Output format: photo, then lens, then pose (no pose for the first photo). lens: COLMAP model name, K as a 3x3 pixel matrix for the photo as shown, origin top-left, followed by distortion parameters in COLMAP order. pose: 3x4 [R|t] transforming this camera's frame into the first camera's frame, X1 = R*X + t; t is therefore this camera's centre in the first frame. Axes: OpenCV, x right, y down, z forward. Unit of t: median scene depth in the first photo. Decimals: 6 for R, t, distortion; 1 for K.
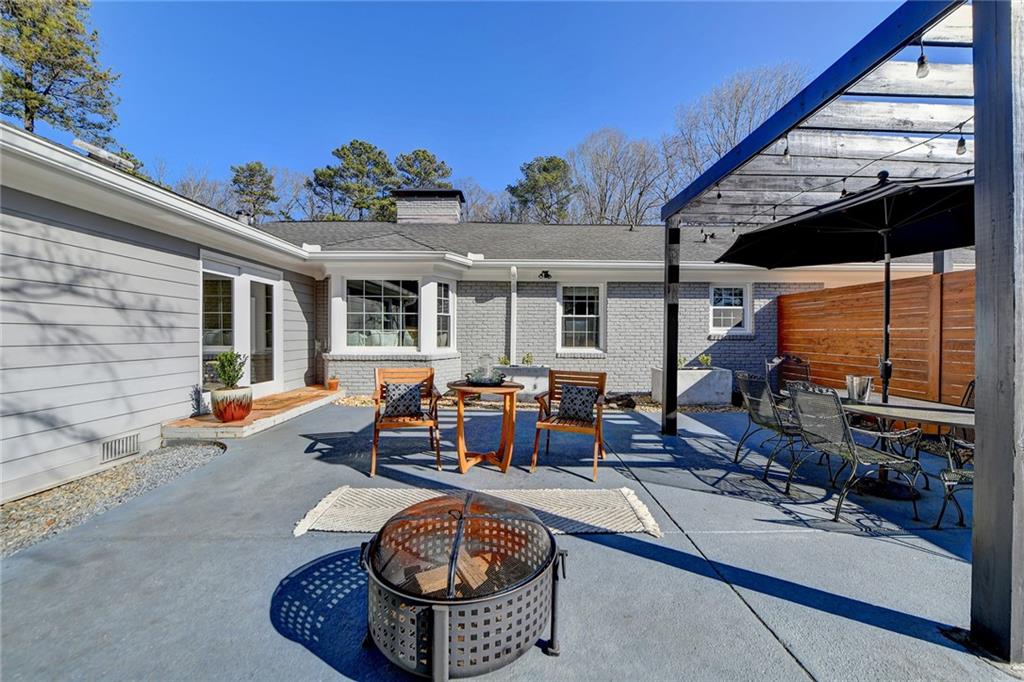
lens RADIAL K [[395.9, 0, 512.0], [0, 395.9, 341.0], [0, 0, 1]] dist [-0.000321, -0.005648]
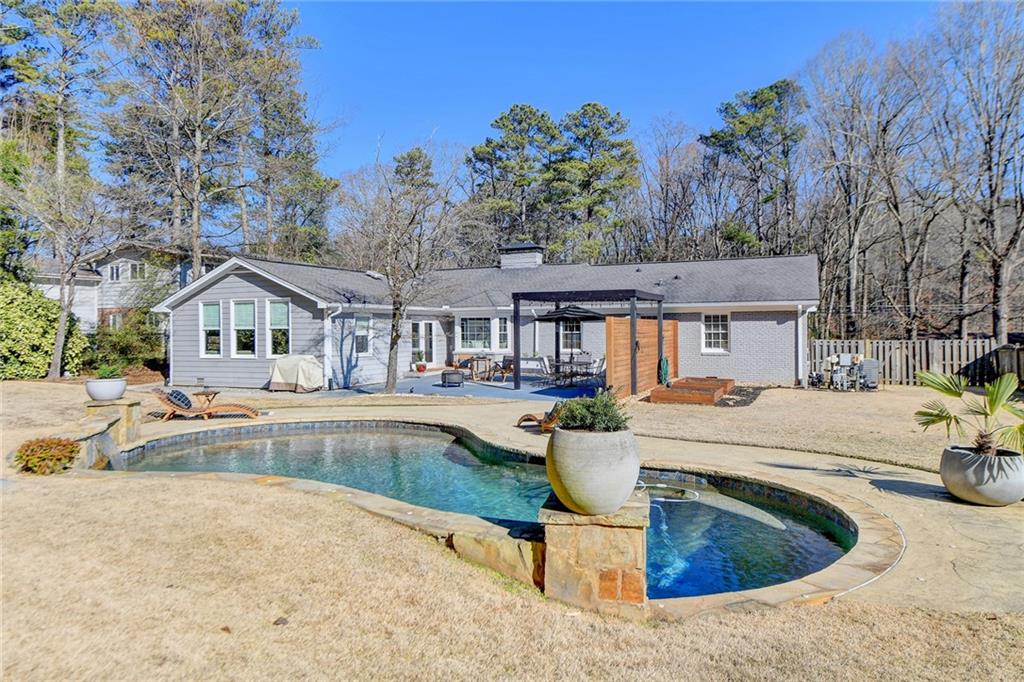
lens RADIAL K [[679.2, 0, 512.0], [0, 679.2, 341.0], [0, 0, 1]] dist [-0.000196, -0.002257]
pose [[0.909595, -0.002388, -0.415489, 1.350644], [0.004357, 0.999983, 0.003789, -0.037060], [0.415473, -0.005257, 0.909590, -2.225452]]
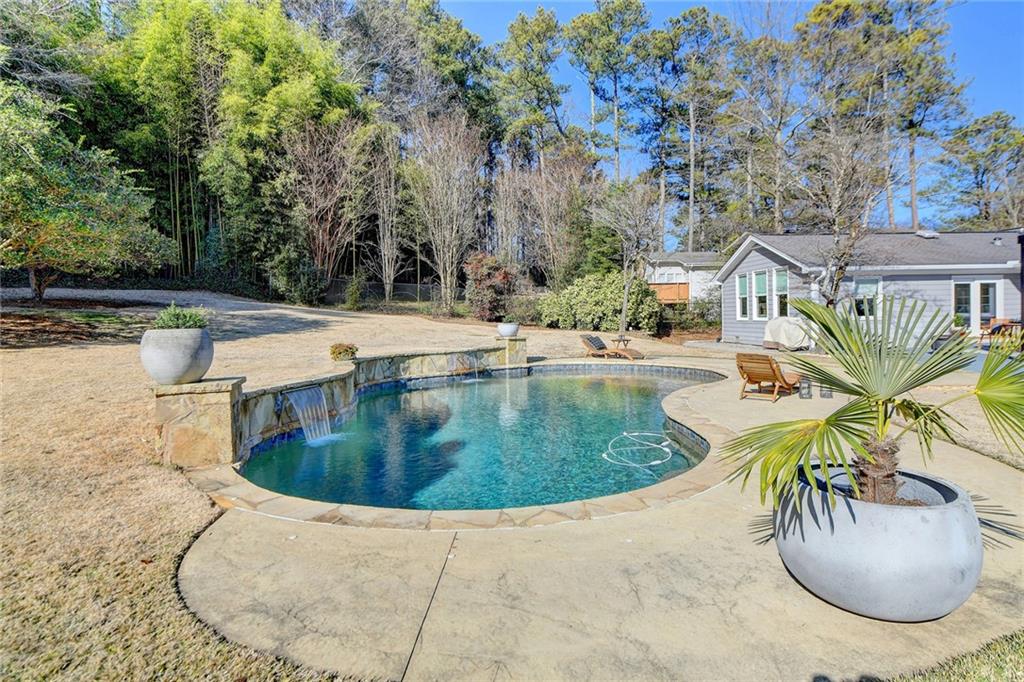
lens RADIAL K [[557.1, 0, 520.8], [0, 557.1, 327.1], [0, 0, 1]] dist [-0.007471, -0.000331]
pose [[0.051444, 0.017101, -0.998529, 1.835252], [0.005674, 0.999832, 0.017416, 0.021337], [0.998660, -0.006562, 0.051339, -1.383633]]
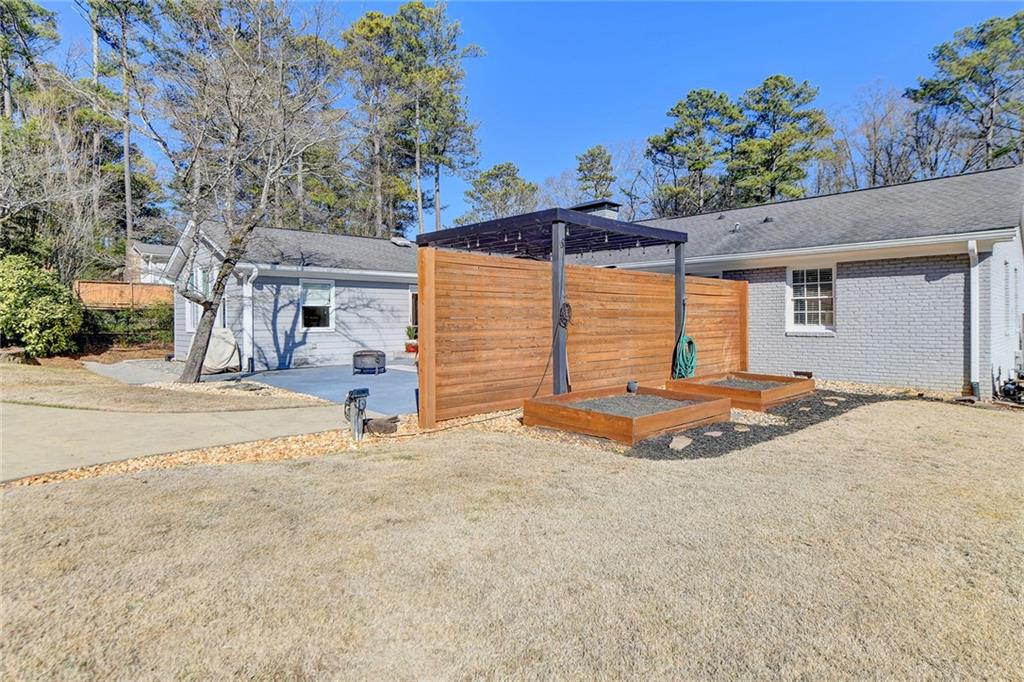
lens RADIAL K [[557.1, 0, 520.8], [0, 557.1, 327.1], [0, 0, 1]] dist [-0.007471, -0.000331]
pose [[0.686665, 0.001155, -0.726973, 1.475216], [-0.002627, 0.999996, -0.000892, 0.022768], [0.726969, 0.002522, 0.686666, -0.600098]]
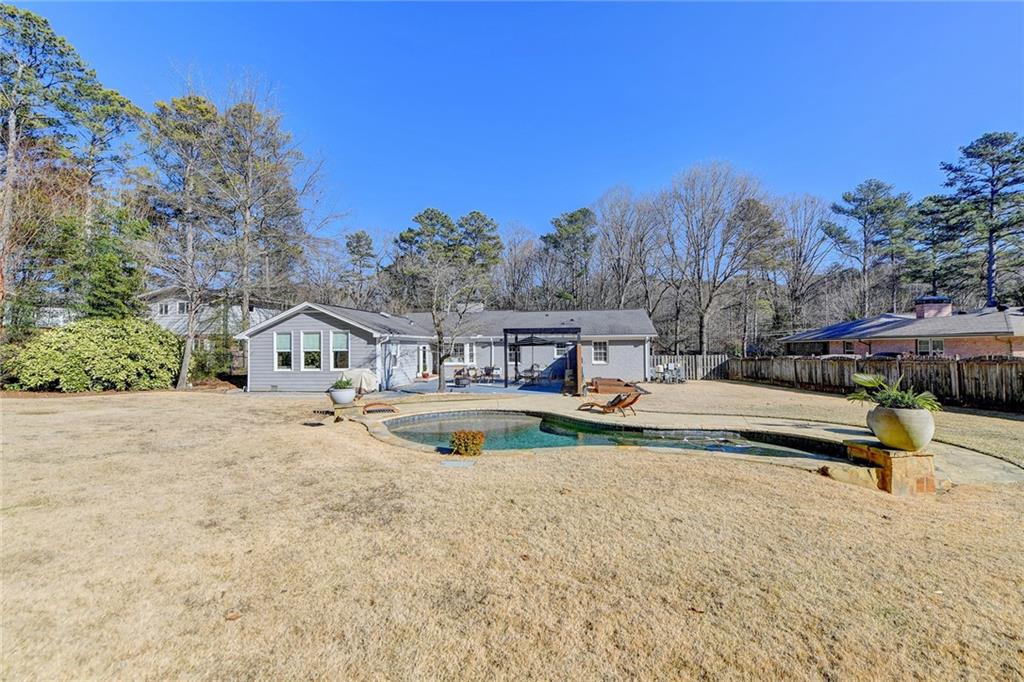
lens RADIAL K [[419.5, 0, 514.6], [0, 419.5, 346.7], [0, 0, 1]] dist [-0.009764, 0.000005]
pose [[0.988302, -0.012242, -0.152014, 0.724955], [0.009877, 0.999818, -0.016302, -0.054851], [0.152186, 0.014610, 0.988244, -2.435040]]
